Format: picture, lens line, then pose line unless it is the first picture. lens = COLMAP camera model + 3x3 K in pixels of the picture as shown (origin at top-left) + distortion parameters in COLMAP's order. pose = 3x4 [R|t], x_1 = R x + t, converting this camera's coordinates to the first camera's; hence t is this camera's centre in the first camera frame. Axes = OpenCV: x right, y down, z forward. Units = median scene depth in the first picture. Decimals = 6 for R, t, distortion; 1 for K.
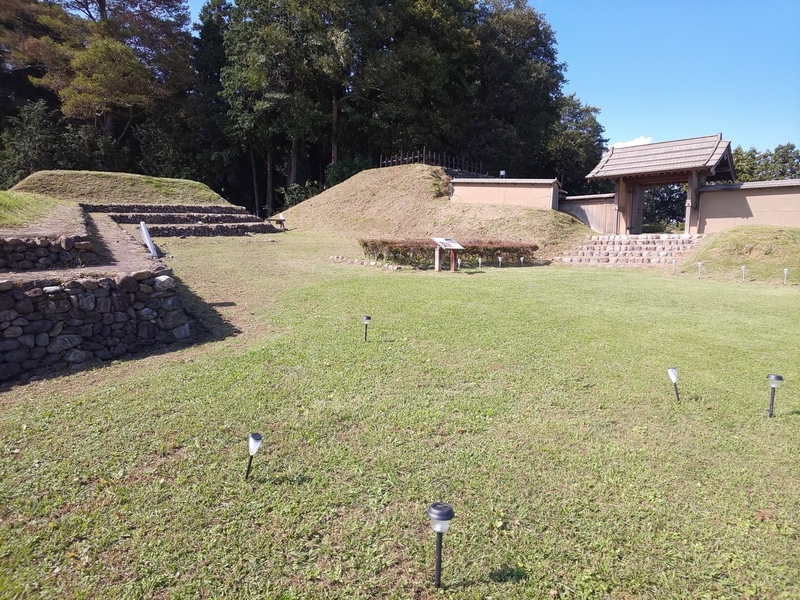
lens RADIAL K [[507.4, 0, 413.3], [0, 507.4, 303.4], [0, 0, 1]] dist [0.004357, -0.020820]
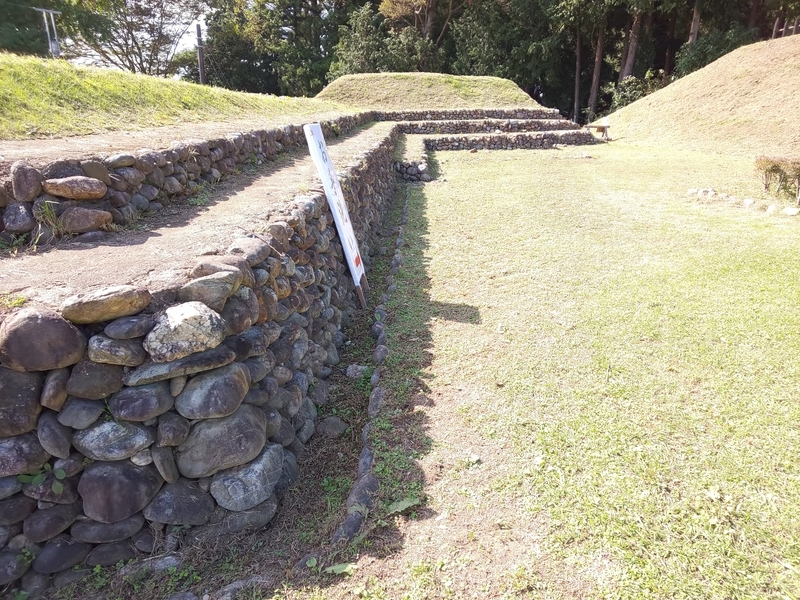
lens RADIAL K [[507.4, 0, 407.6], [0, 507.4, 319.2], [0, 0, 1]] dist [0.004357, -0.020820]
pose [[0.827345, 0.175805, -0.533472, -0.055524], [-0.069546, 0.974510, 0.213293, -0.028541], [0.557371, -0.139366, 0.818483, 0.201200]]
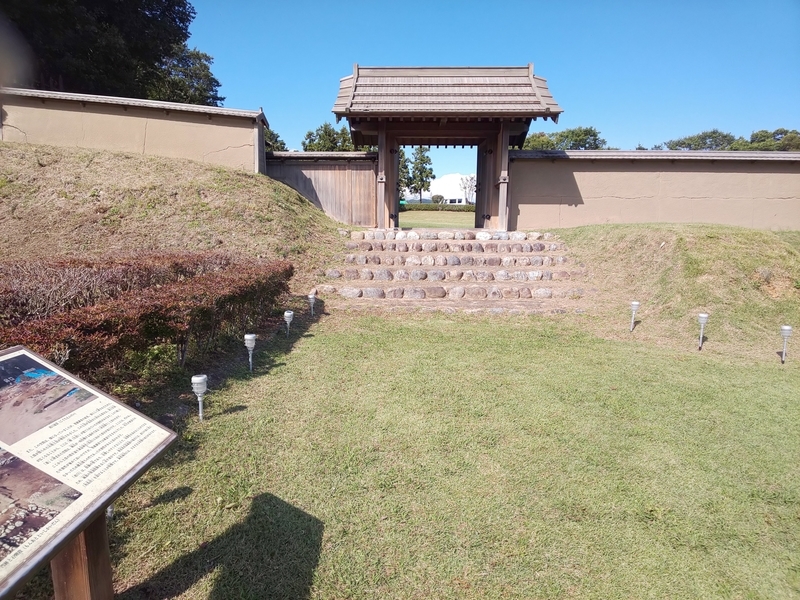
lens RADIAL K [[507.4, 0, 394.2], [0, 507.4, 314.3], [0, 0, 1]] dist [0.004357, -0.020820]
pose [[0.754502, -0.110592, 0.646912, 0.035105], [0.064349, 0.993417, 0.094776, -0.076691], [-0.653135, -0.029881, 0.756652, 0.467230]]
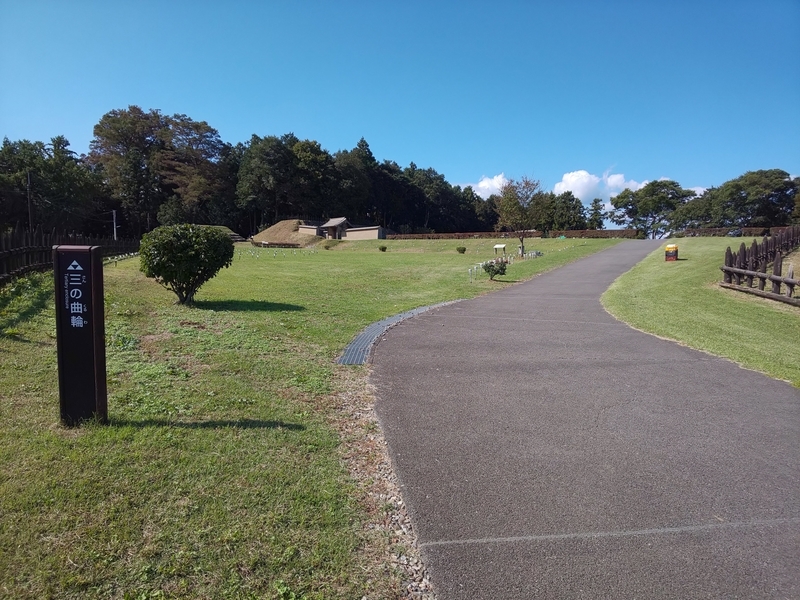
lens RADIAL K [[507.4, 0, 401.2], [0, 507.4, 299.8], [0, 0, 1]] dist [0.004357, -0.020820]
pose [[0.994334, 0.010006, -0.105825, 1.122950], [-0.013081, 0.999511, -0.028406, 0.335972], [0.105489, 0.029630, 0.993979, -2.269165]]
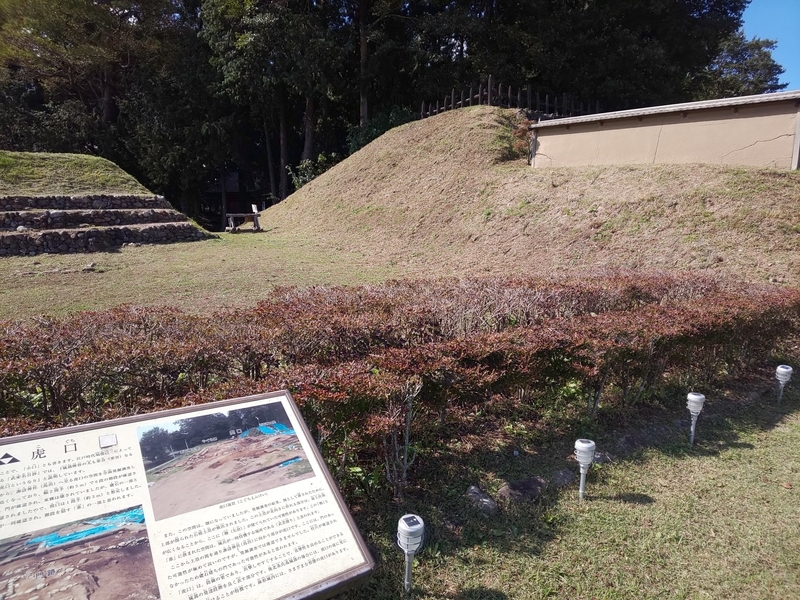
lens RADIAL K [[507.4, 0, 395.8], [0, 507.4, 305.8], [0, 0, 1]] dist [0.004357, -0.020820]
pose [[0.970926, 0.013974, -0.238972, 0.066147], [-0.007381, 0.999568, 0.028459, -0.081352], [0.239266, -0.025868, 0.970609, 0.491017]]
